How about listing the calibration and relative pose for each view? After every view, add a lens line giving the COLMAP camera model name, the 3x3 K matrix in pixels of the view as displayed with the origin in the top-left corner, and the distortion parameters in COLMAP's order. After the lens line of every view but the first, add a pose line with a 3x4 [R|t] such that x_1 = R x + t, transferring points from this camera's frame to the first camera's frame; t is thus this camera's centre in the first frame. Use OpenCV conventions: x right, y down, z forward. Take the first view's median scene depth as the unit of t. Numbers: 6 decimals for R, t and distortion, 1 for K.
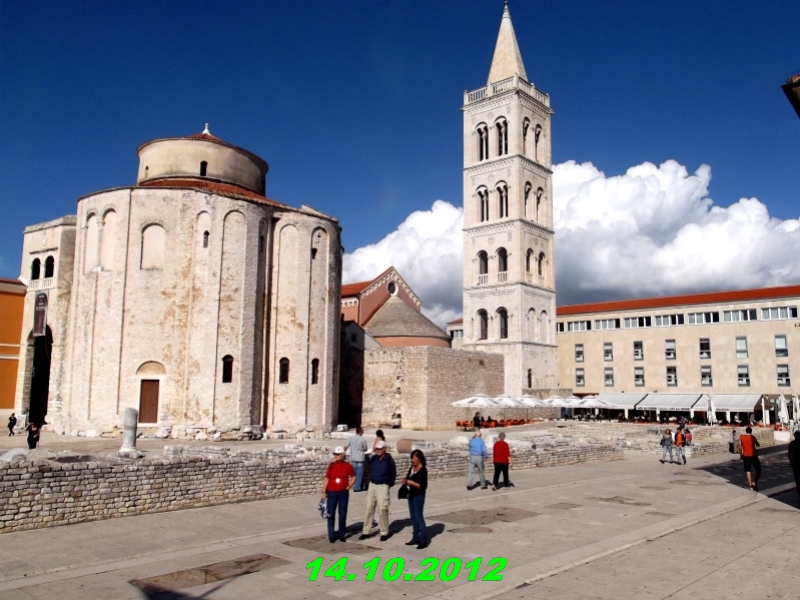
lens RADIAL K [[669.4, 0, 400.0], [0, 669.4, 300.0], [0, 0, 1]] dist [-0.034922, 0.005495]
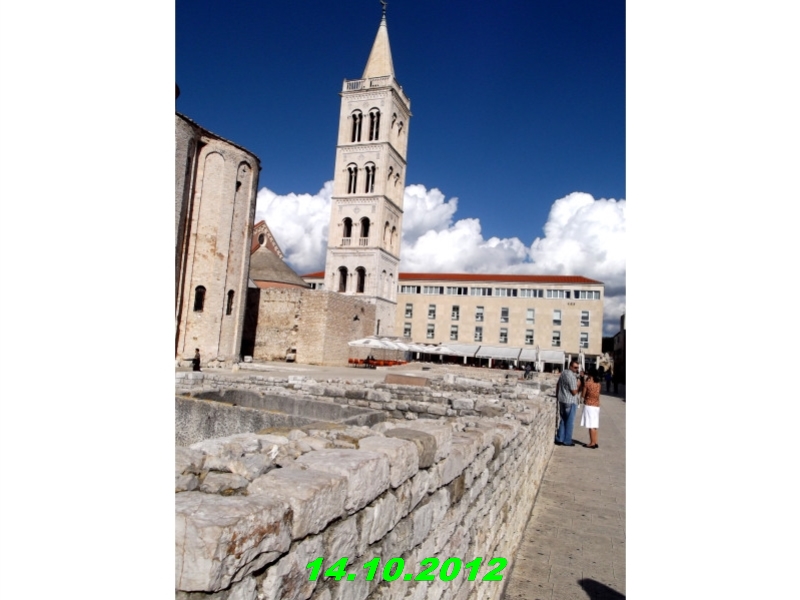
lens RADIAL K [[503.4, 0, 400.0], [0, 503.4, 300.0], [0, 0, 1]] dist [0.002200, 0.001891]
pose [[0.925006, 0.093978, 0.368146, -0.110832], [-0.114838, 0.992763, 0.035116, 0.030278], [-0.362181, -0.074760, 0.929105, 0.129707]]
